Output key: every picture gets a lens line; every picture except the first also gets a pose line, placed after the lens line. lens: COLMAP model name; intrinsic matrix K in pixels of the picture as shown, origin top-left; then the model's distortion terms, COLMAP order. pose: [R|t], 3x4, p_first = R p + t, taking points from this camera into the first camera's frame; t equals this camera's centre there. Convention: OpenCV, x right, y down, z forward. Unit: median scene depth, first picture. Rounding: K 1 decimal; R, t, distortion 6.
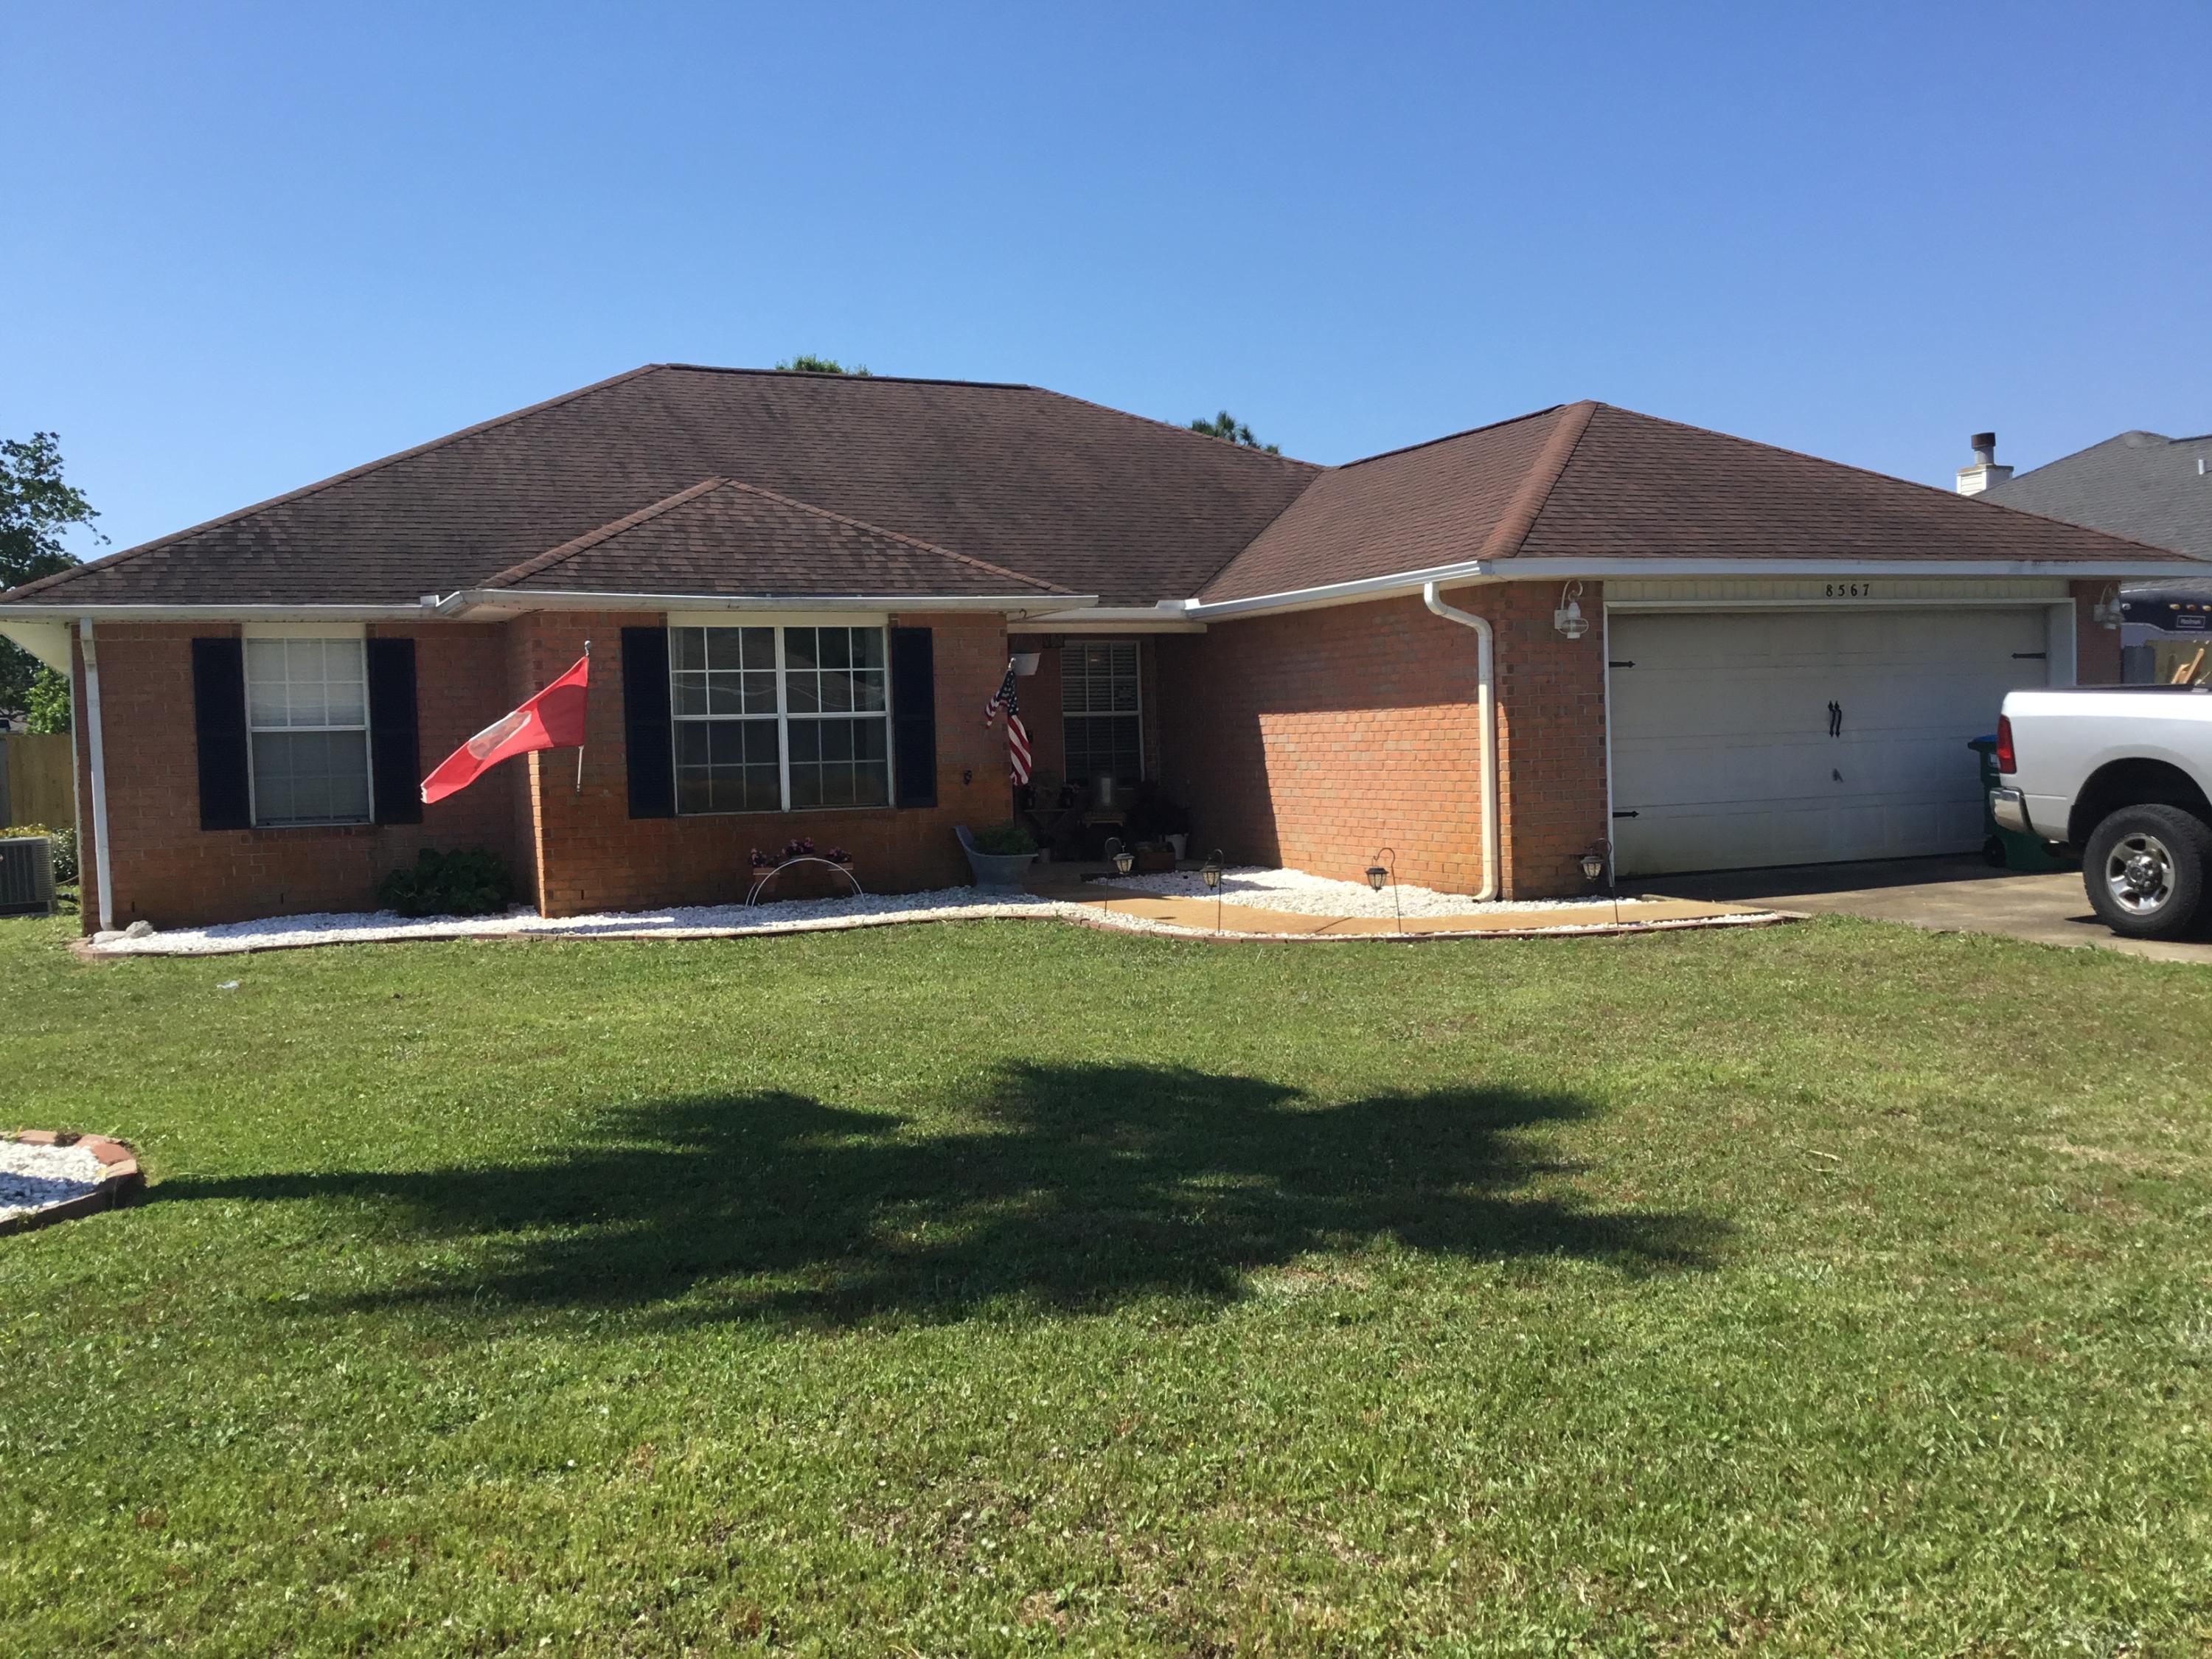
lens RADIAL K [[2020.5, 0, 1129.4], [0, 2020.5, 871.2], [0, 0, 1]] dist [0.023388, 0.000000]
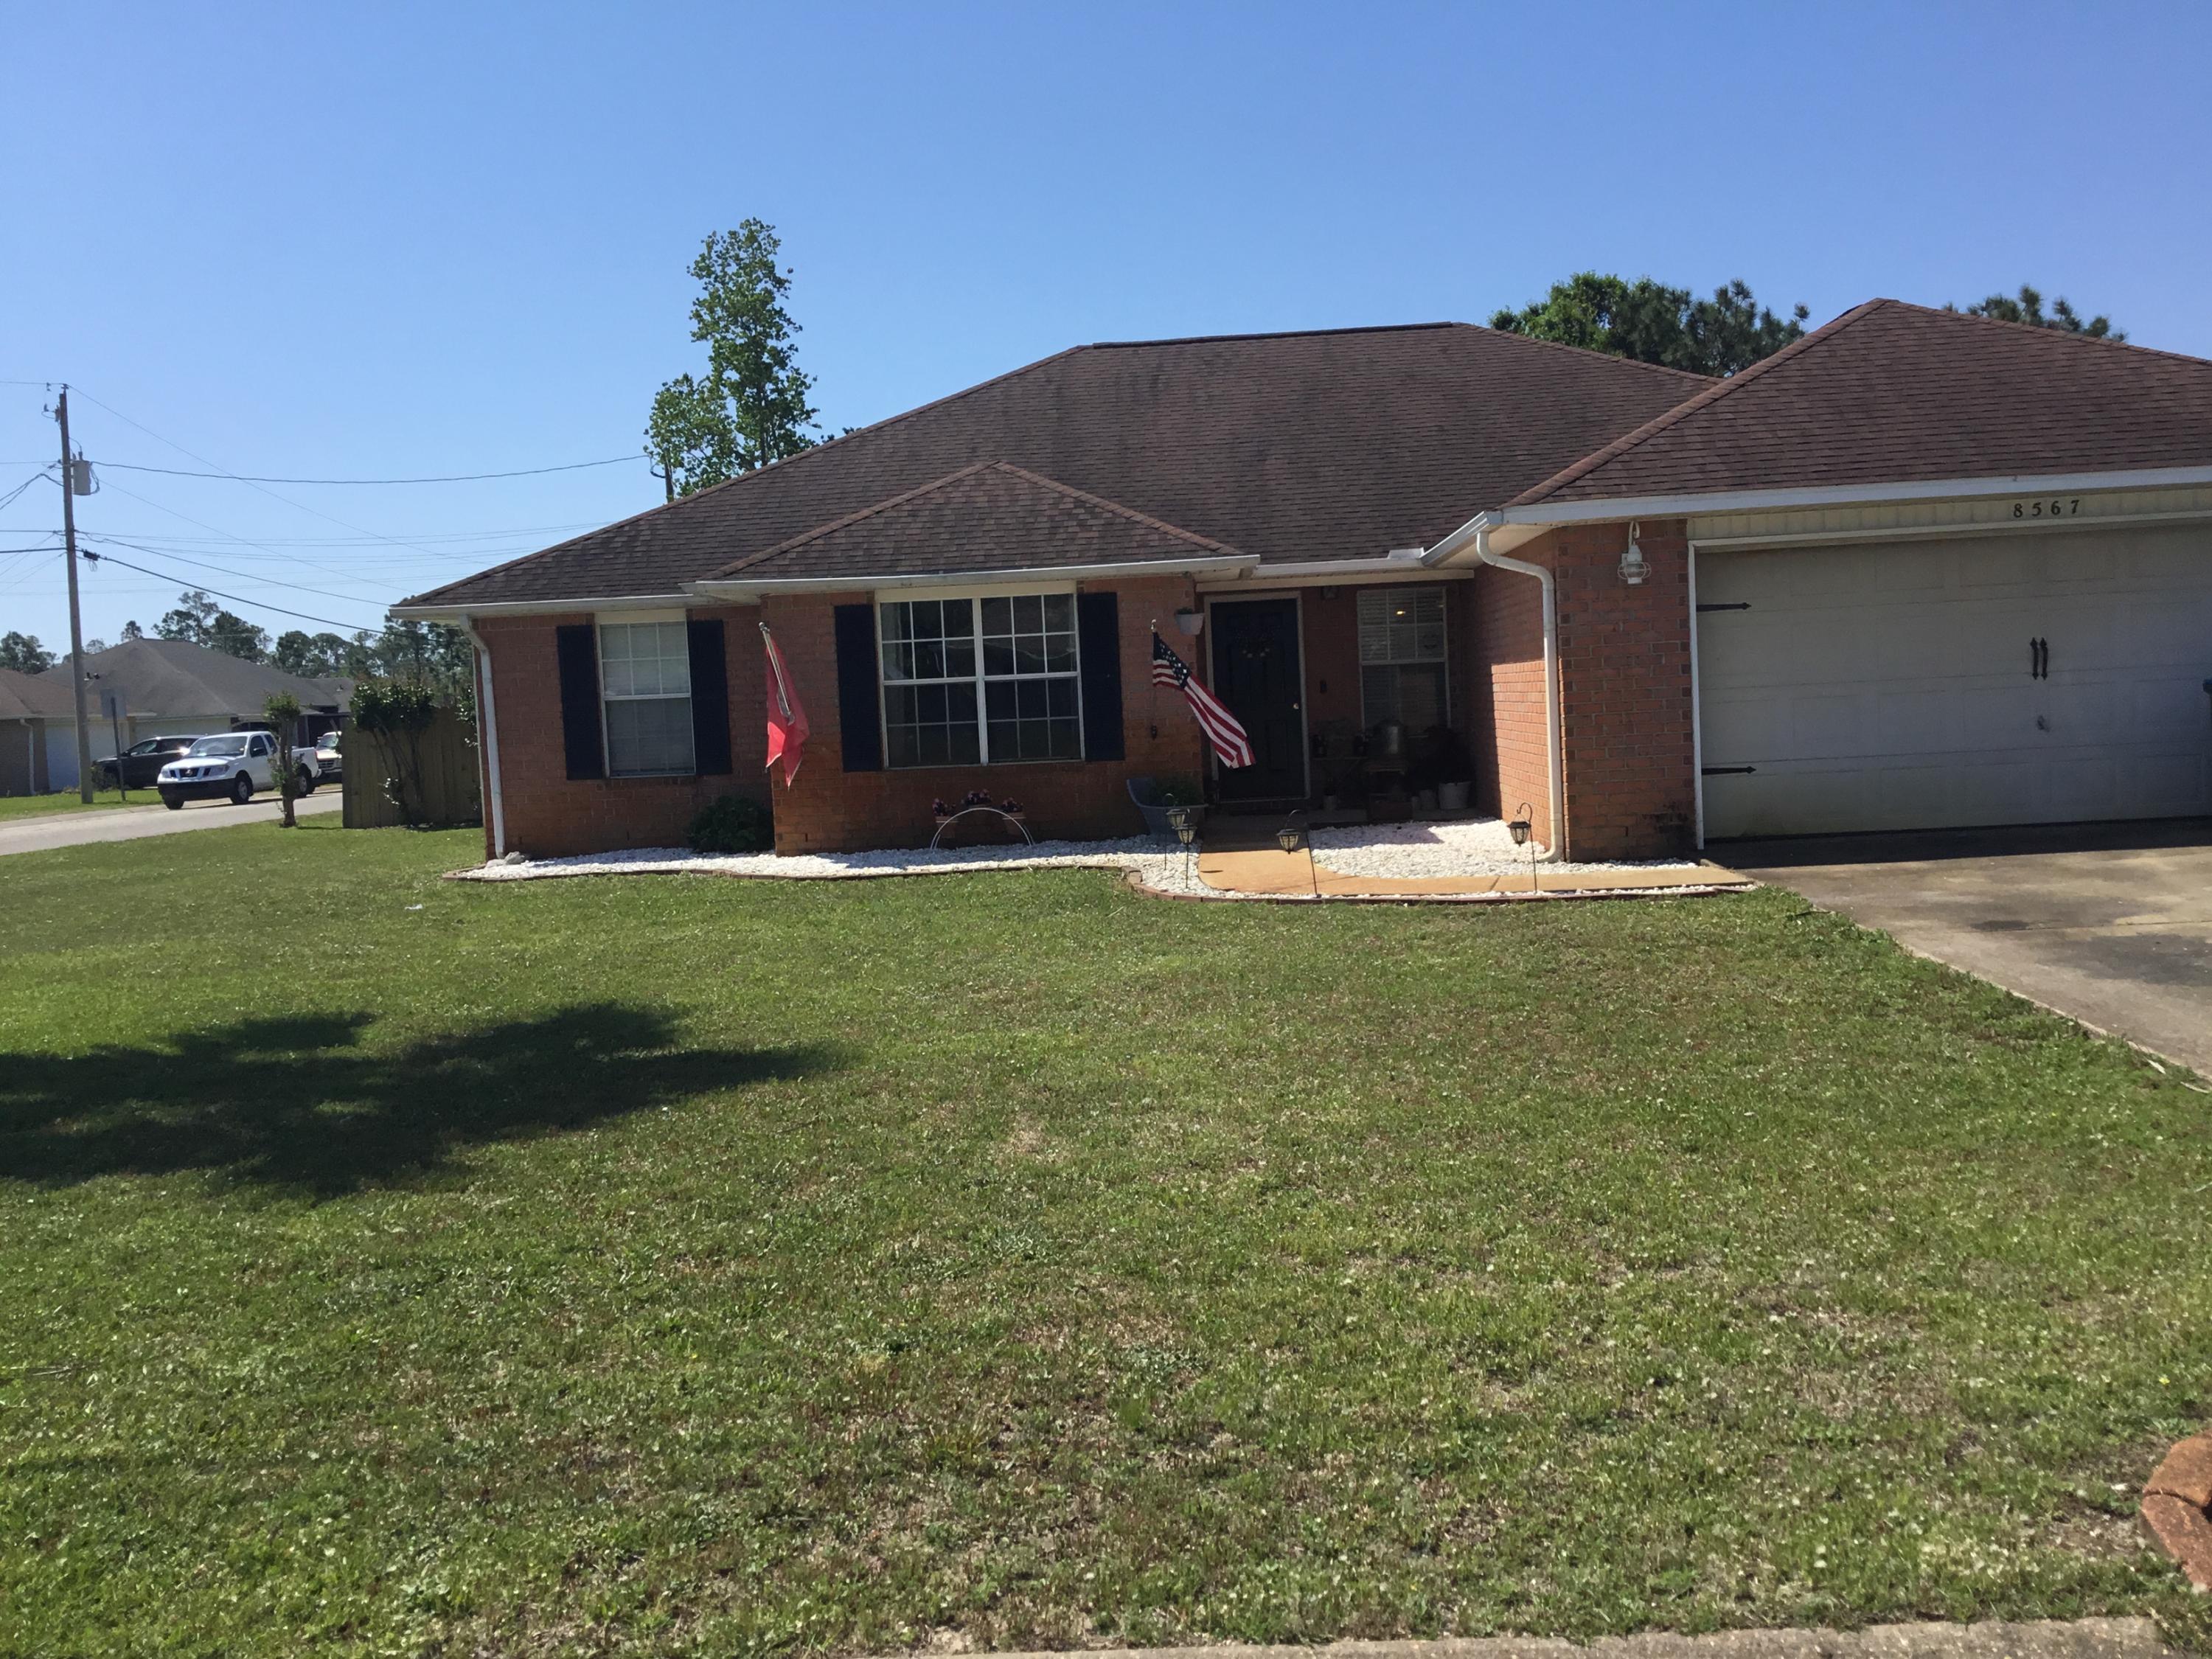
lens RADIAL K [[2020.5, 0, 1108.6], [0, 2020.5, 898.7], [0, 0, 1]] dist [0.023388, 0.000000]
pose [[0.884460, 0.032477, -0.465485, 0.415568], [-0.007486, 0.998434, 0.055437, -0.018439], [0.466557, -0.045547, 0.883318, 0.047038]]
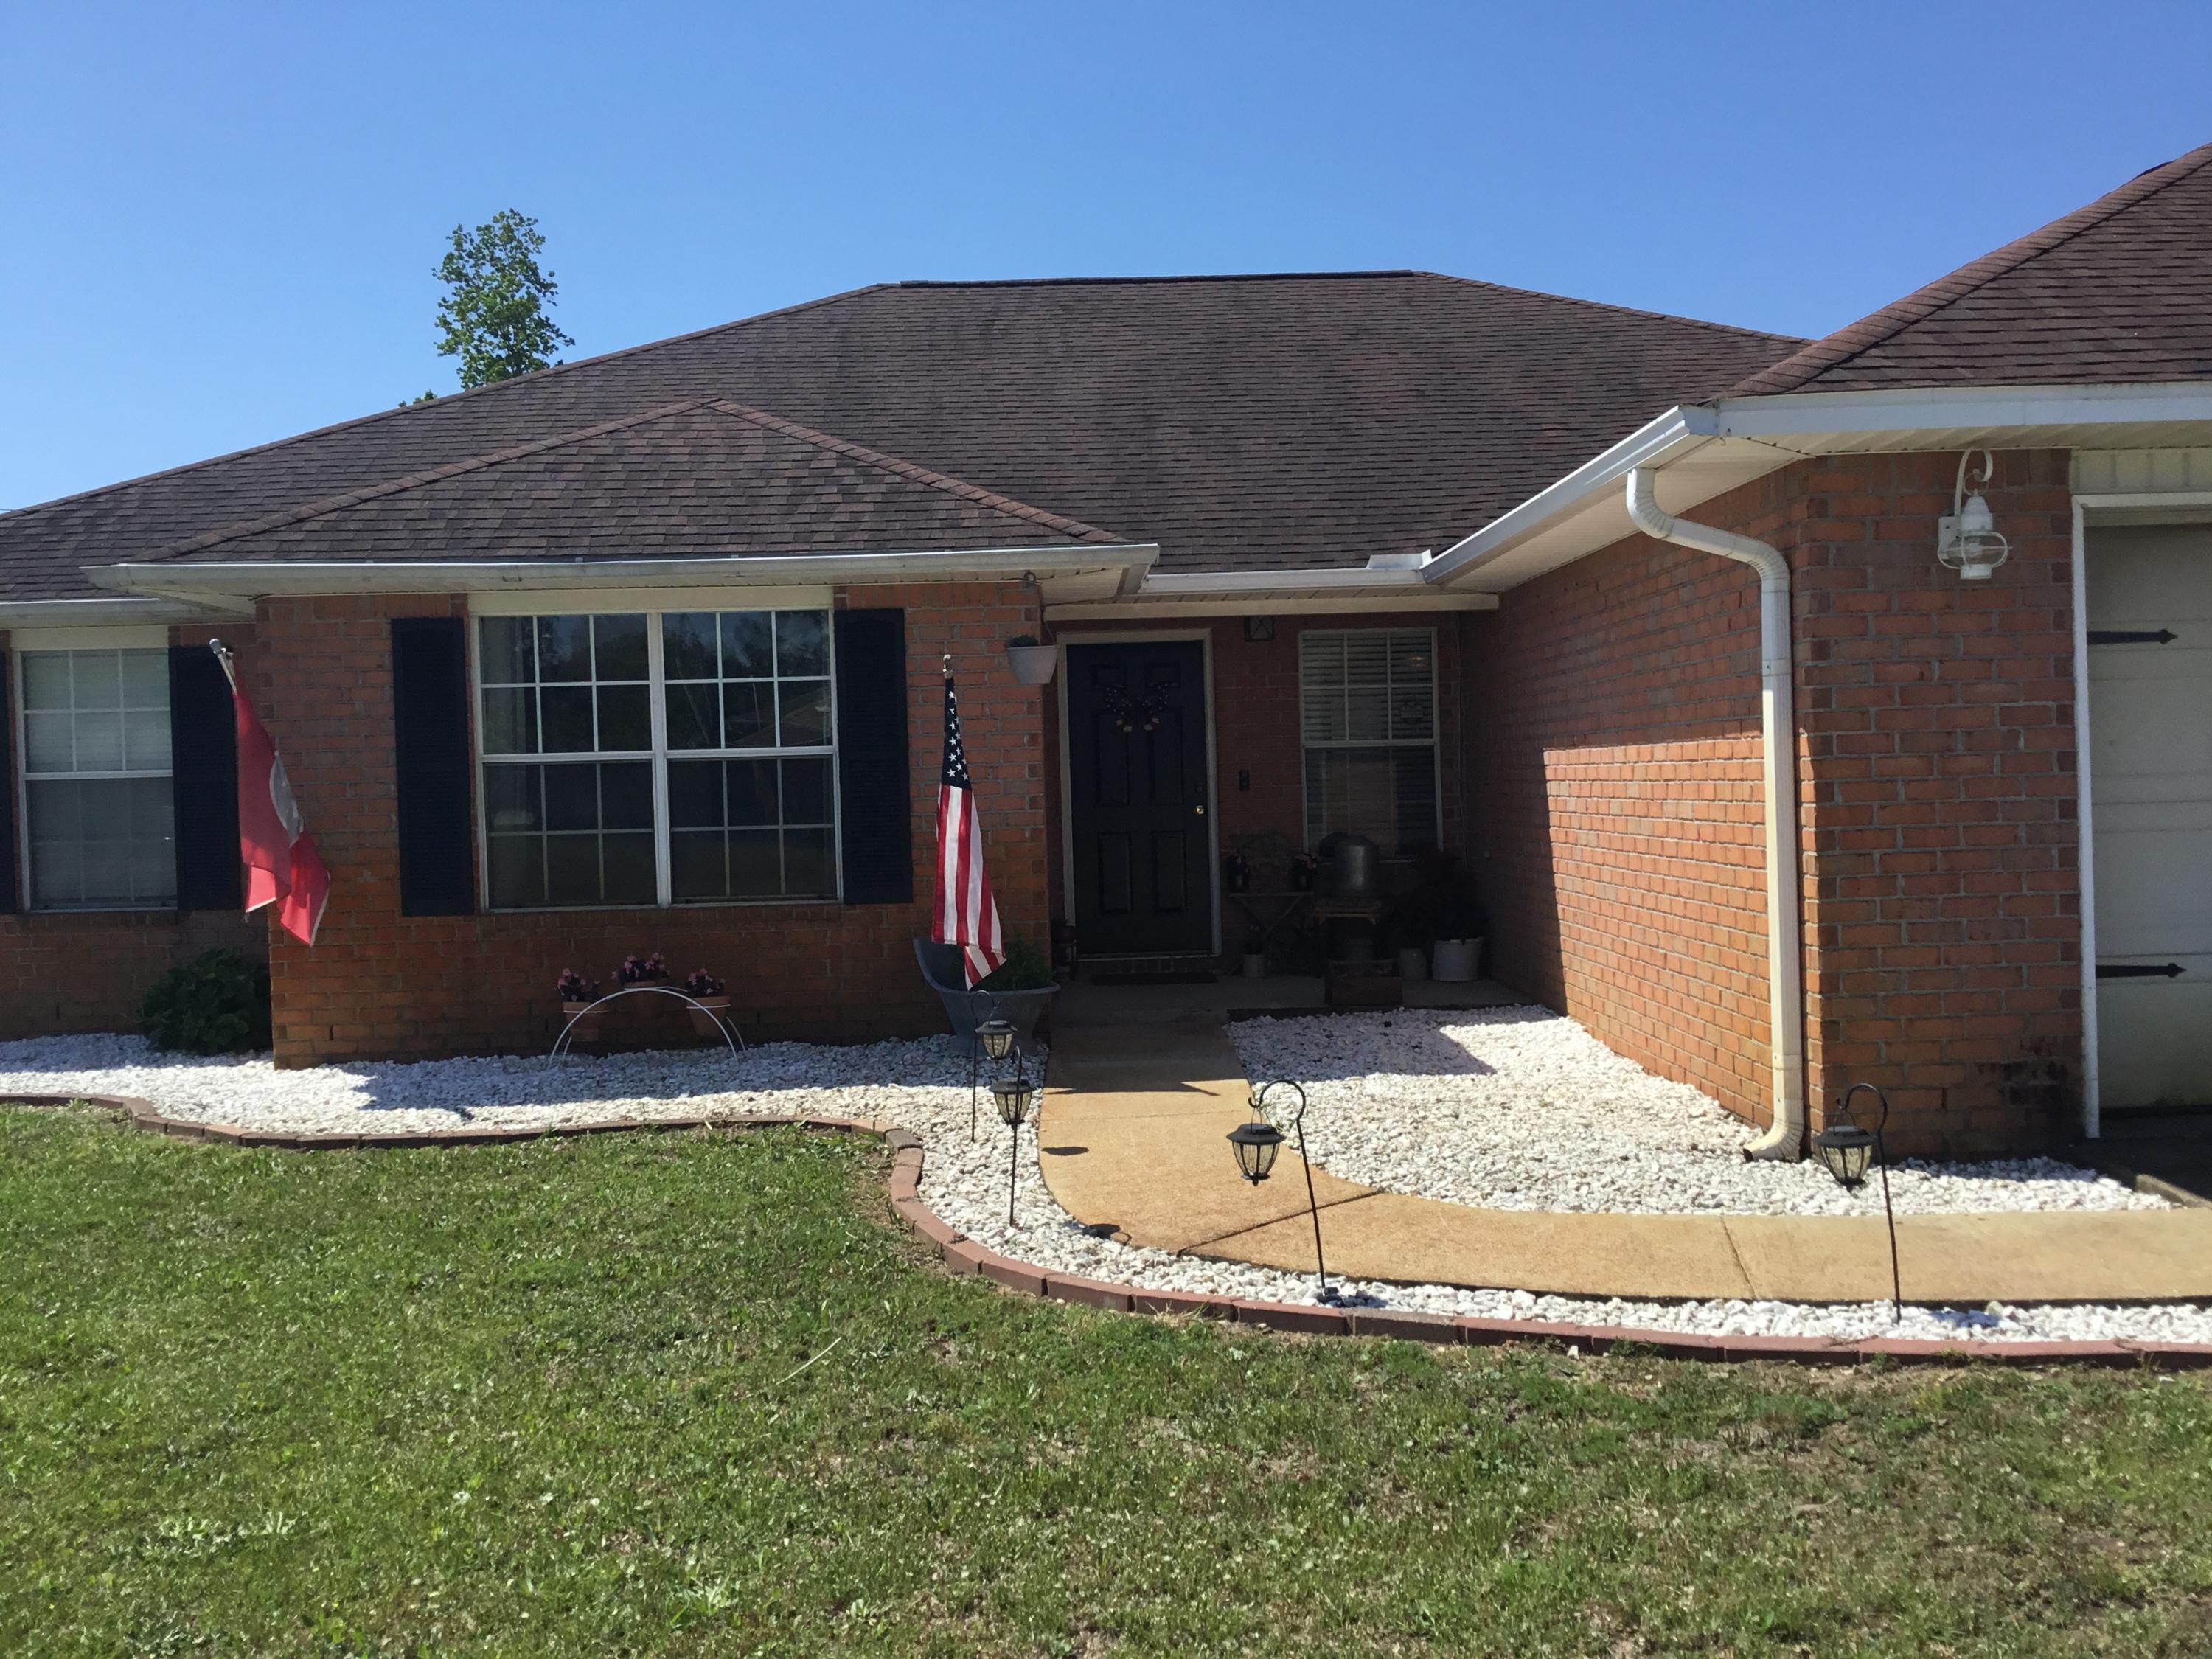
lens RADIAL K [[2020.5, 0, 1119.9], [0, 2020.5, 852.8], [0, 0, 1]] dist [0.023388, 0.000000]
pose [[0.919513, 0.016646, -0.392706, 0.207847], [-0.023776, 0.999629, -0.013297, -0.041971], [0.392339, 0.021564, 0.919568, 0.485903]]
